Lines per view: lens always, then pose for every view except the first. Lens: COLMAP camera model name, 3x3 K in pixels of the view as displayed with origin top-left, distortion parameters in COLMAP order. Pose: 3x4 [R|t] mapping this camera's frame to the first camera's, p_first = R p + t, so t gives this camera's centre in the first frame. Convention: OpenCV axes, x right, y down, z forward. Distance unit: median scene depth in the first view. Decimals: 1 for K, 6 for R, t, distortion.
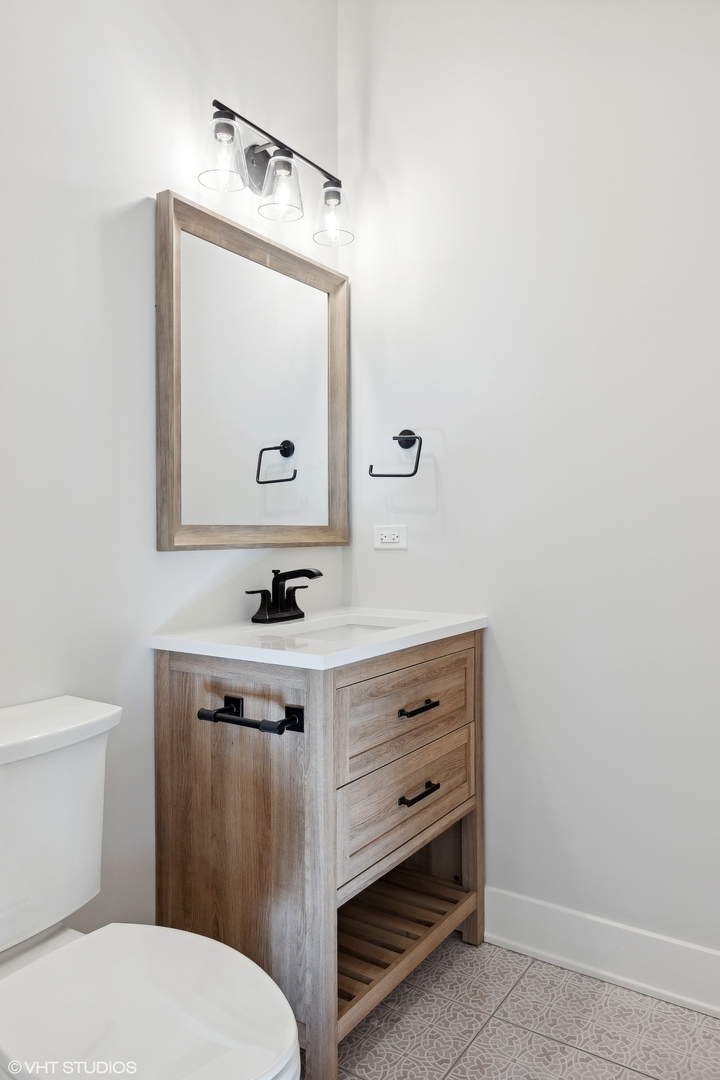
lens RADIAL K [[761.6, 0, 364.4], [0, 761.6, 538.0], [0, 0, 1]] dist [0.011967, -0.002053]
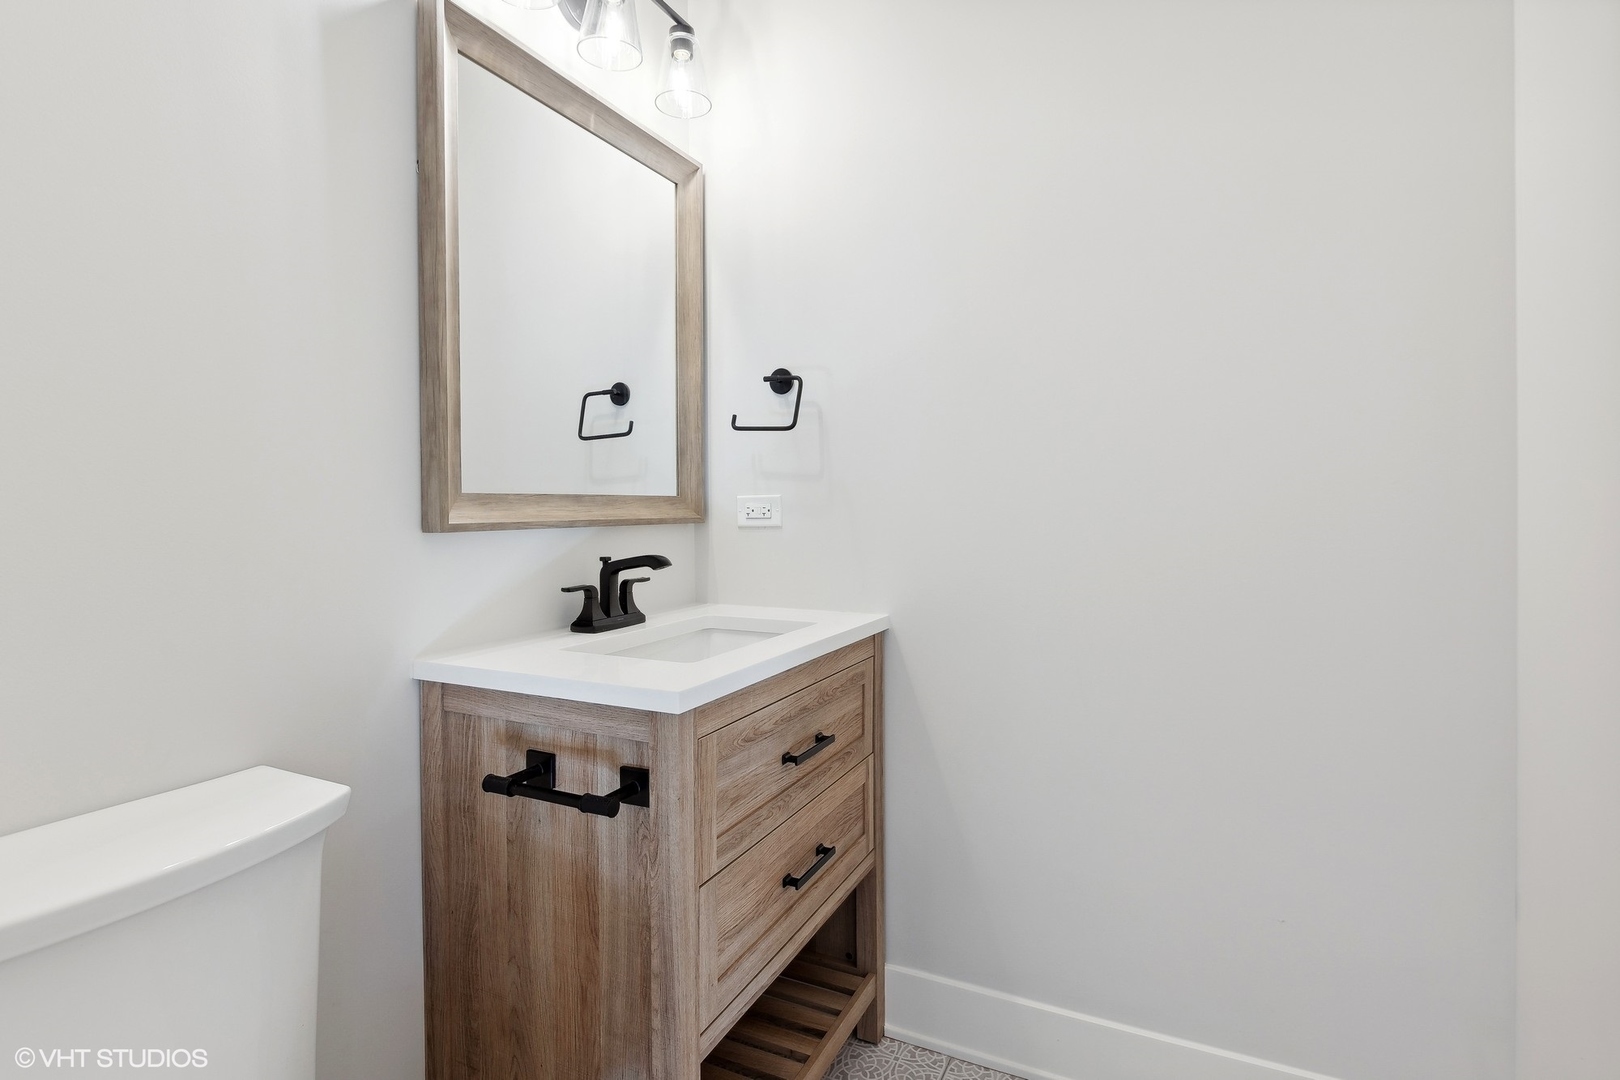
lens RADIAL K [[820.9, 0, 797.6], [0, 820.9, 525.1], [0, 0, 1]] dist [-0.000201, 0.001023]
pose [[0.993778, -0.004056, 0.111301, -0.023407], [0.002539, 0.999902, 0.013769, 0.001909], [-0.111346, -0.013401, 0.993691, 0.224482]]
